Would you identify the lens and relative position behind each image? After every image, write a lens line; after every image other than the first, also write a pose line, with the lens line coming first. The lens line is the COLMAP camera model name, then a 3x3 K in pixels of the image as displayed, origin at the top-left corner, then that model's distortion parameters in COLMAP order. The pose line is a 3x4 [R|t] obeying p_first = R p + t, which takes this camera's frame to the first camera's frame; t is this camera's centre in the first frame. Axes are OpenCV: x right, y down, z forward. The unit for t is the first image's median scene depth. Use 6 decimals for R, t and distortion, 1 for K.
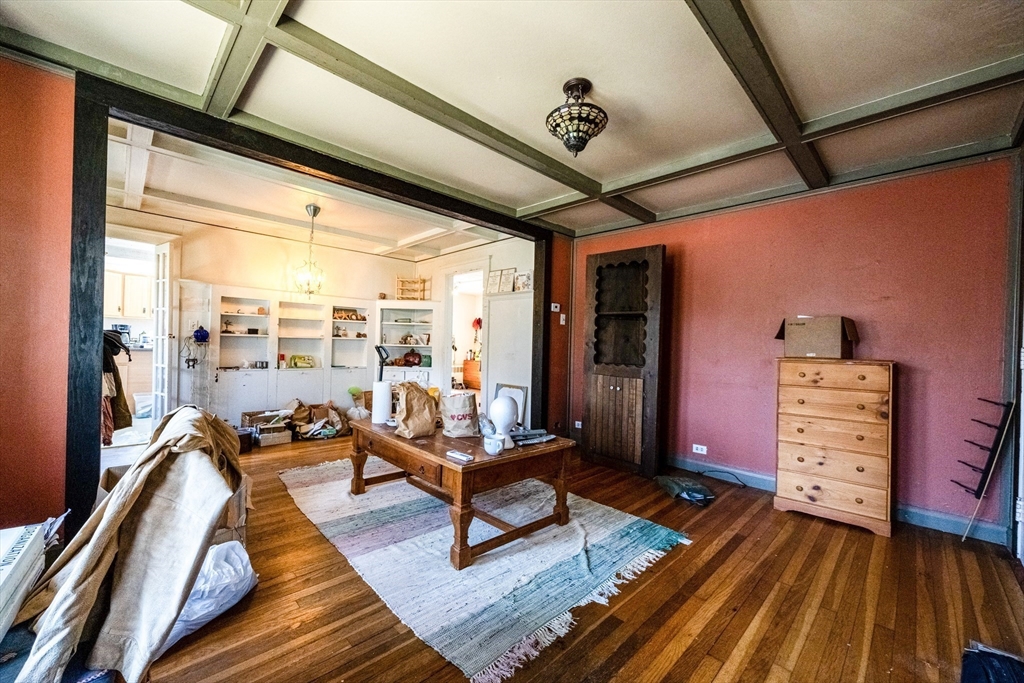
lens RADIAL K [[396.7, 0, 506.5], [0, 396.7, 343.7], [0, 0, 1]] dist [-0.013896, -0.000204]
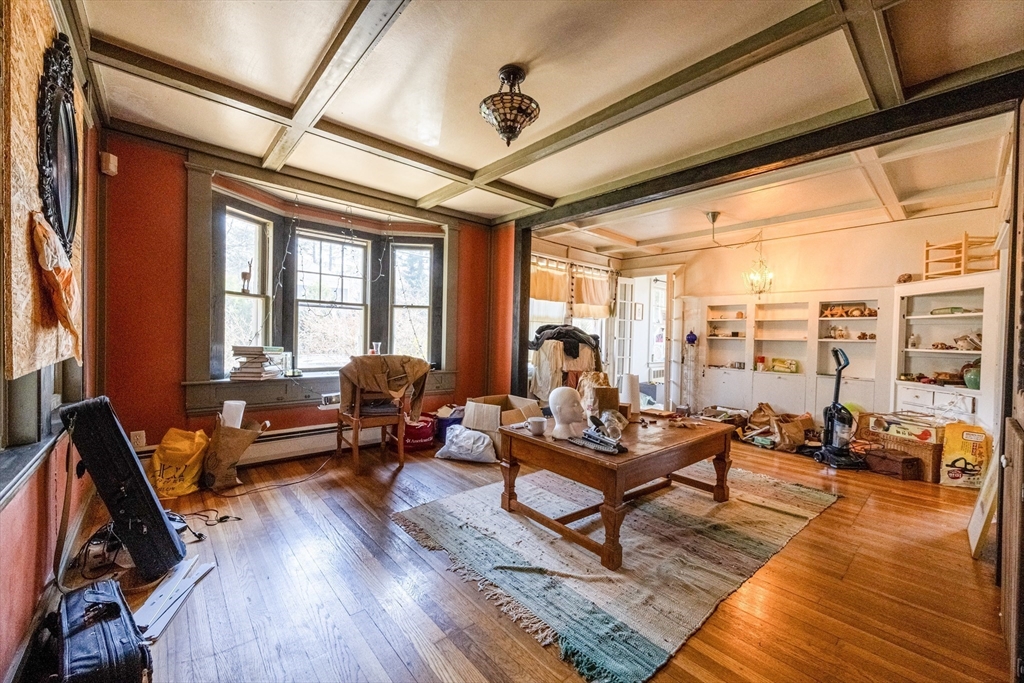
lens RADIAL K [[396.7, 0, 510.2], [0, 396.7, 340.8], [0, 0, 1]] dist [-0.013896, -0.000204]
pose [[-0.042431, -0.014085, -0.999000, 0.471419], [-0.024005, 0.999626, -0.013074, 0.015540], [0.998811, 0.023426, -0.042754, 0.423235]]
